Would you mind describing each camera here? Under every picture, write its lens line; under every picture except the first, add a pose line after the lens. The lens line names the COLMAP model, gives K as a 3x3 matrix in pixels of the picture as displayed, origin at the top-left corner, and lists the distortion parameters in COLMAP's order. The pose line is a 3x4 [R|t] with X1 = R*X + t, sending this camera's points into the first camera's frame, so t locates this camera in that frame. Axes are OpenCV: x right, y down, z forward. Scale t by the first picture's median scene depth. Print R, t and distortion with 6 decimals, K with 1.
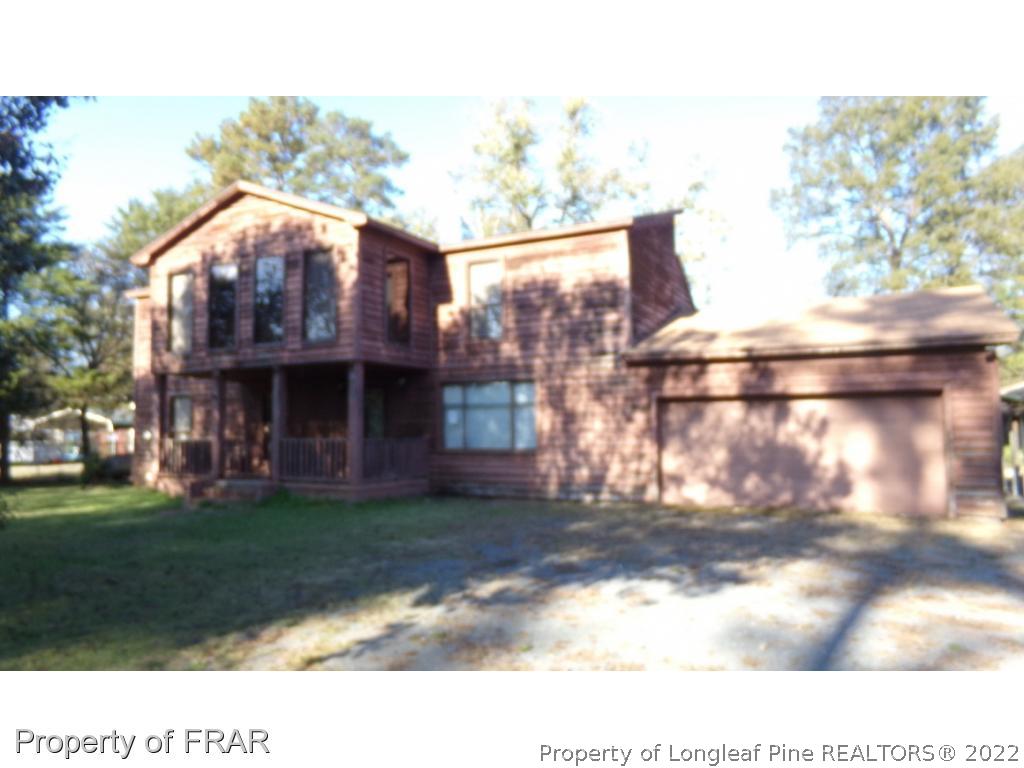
lens RADIAL K [[719.5, 0, 513.6], [0, 719.5, 383.8], [0, 0, 1]] dist [-0.010034, -0.002746]
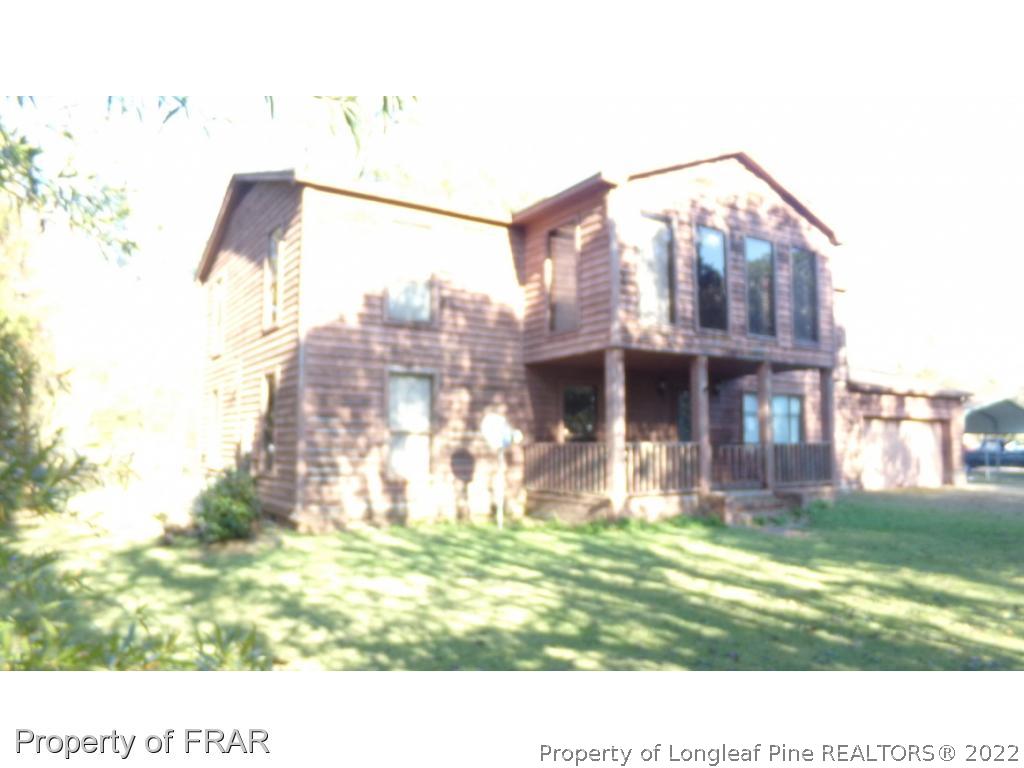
lens RADIAL K [[719.5, 0, 513.2], [0, 719.5, 383.9], [0, 0, 1]] dist [-0.010034, -0.002746]
pose [[0.462816, 0.077405, 0.883068, -1.249461], [-0.062714, 0.996543, -0.054483, 0.071563], [-0.884233, -0.030165, 0.466070, 0.835096]]
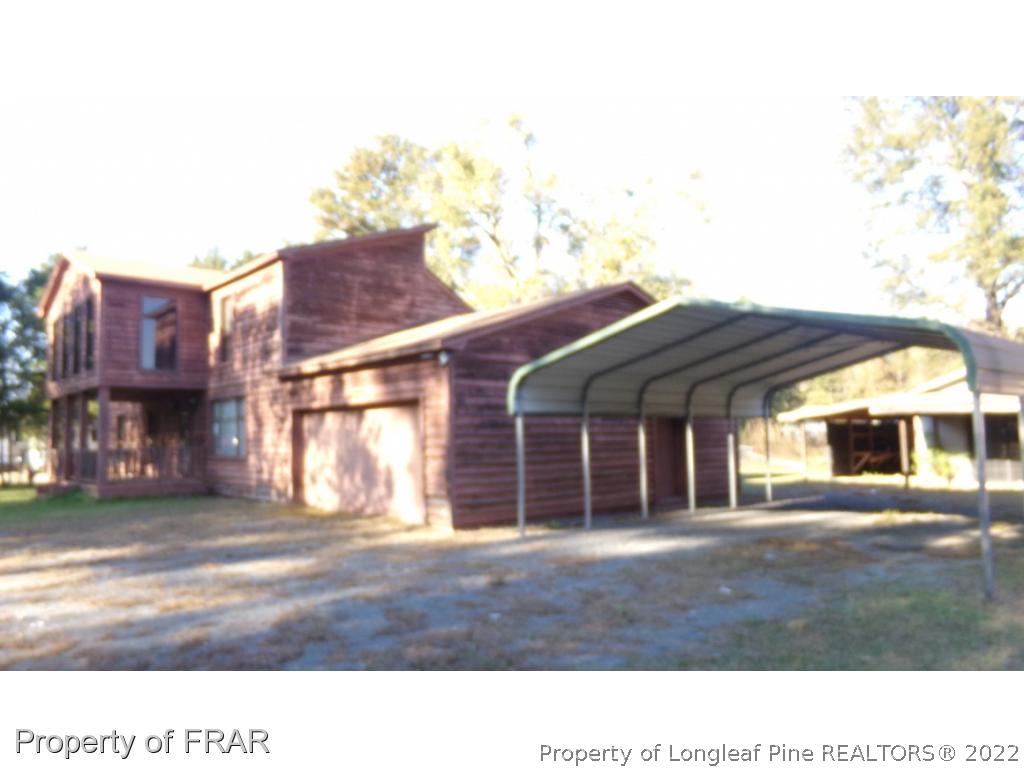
lens RADIAL K [[719.5, 0, 513.2], [0, 719.5, 386.2], [0, 0, 1]] dist [-0.010034, -0.002746]
pose [[0.941247, -0.037926, -0.335582, 0.804753], [0.036988, 0.999273, -0.009188, 0.005712], [0.335687, -0.003764, 0.941966, 0.047014]]
